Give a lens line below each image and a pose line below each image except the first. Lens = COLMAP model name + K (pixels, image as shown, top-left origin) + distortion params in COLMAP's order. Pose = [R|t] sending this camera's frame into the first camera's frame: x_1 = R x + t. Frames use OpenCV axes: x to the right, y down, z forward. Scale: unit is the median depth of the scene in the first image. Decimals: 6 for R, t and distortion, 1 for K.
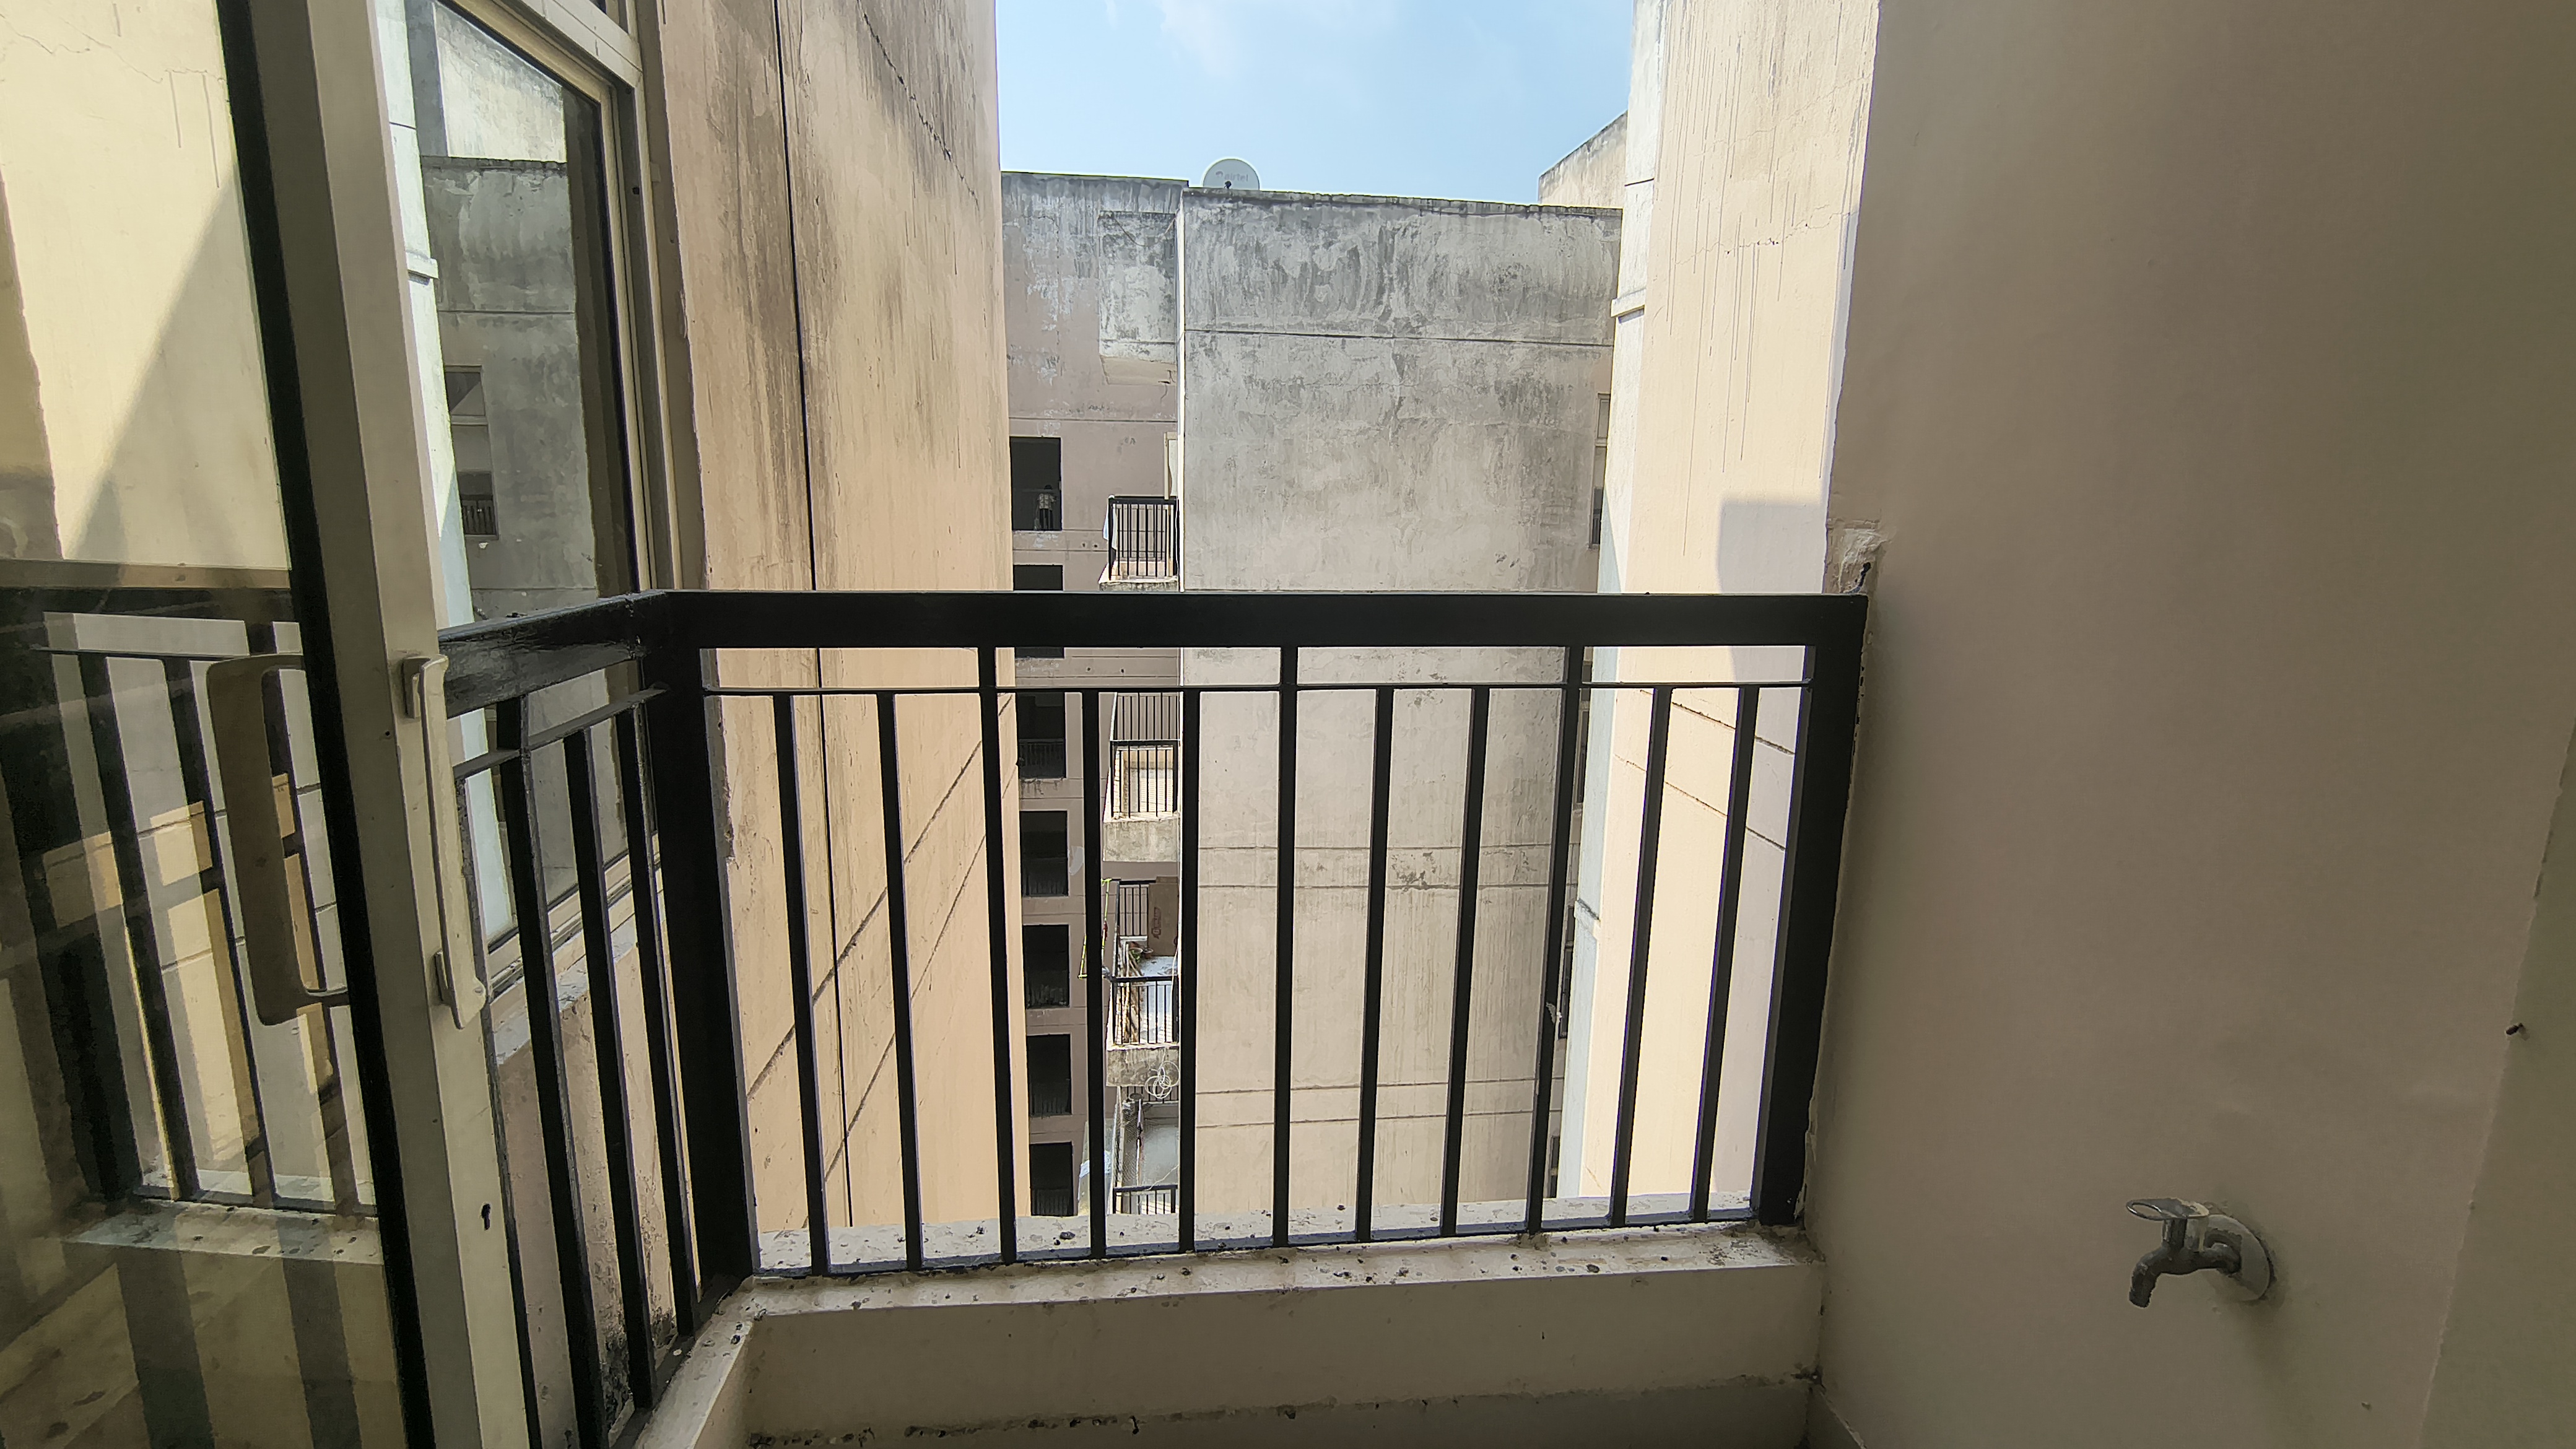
lens RADIAL K [[1193.5, 0, 1276.5], [0, 1193.5, 719.4], [0, 0, 1]] dist [-0.002313, -0.000123]
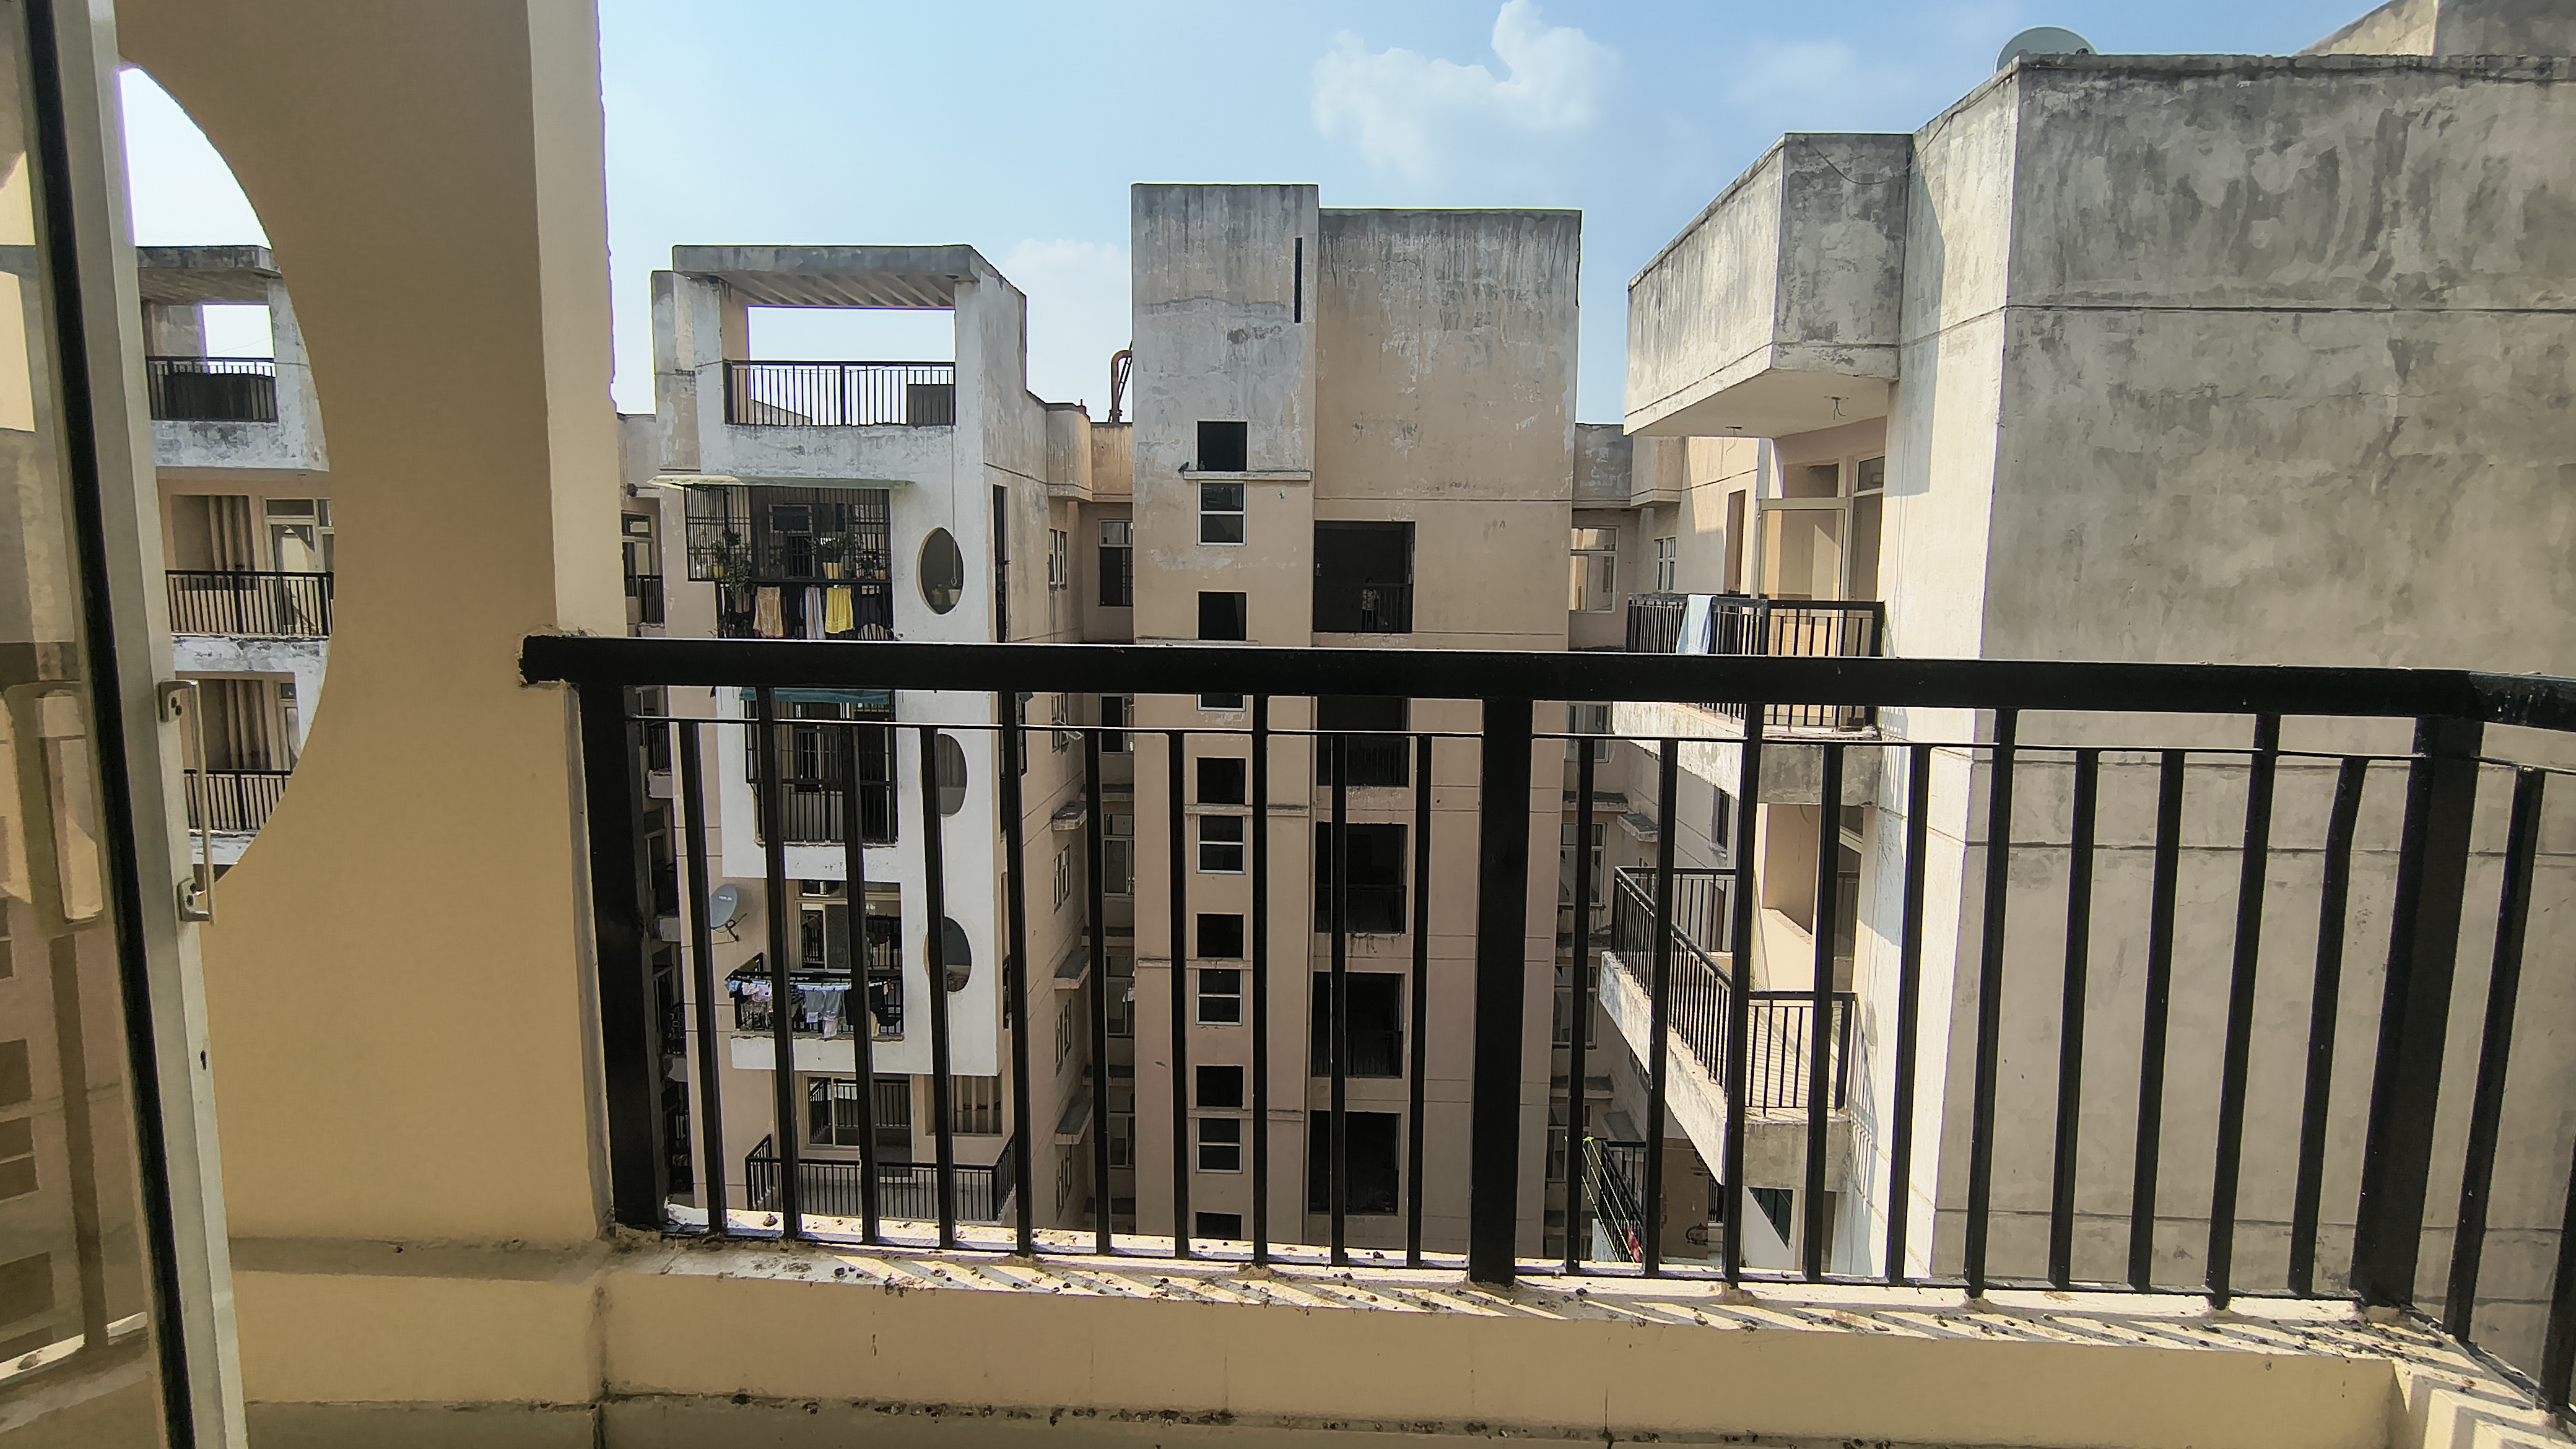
lens RADIAL K [[1193.5, 0, 1287.5], [0, 1193.5, 725.6], [0, 0, 1]] dist [-0.002313, -0.000123]
pose [[0.989156, 0.012069, -0.146371, -0.321563], [-0.022273, 0.997418, -0.068278, -0.080864], [0.145169, 0.070798, 0.986871, 0.399919]]
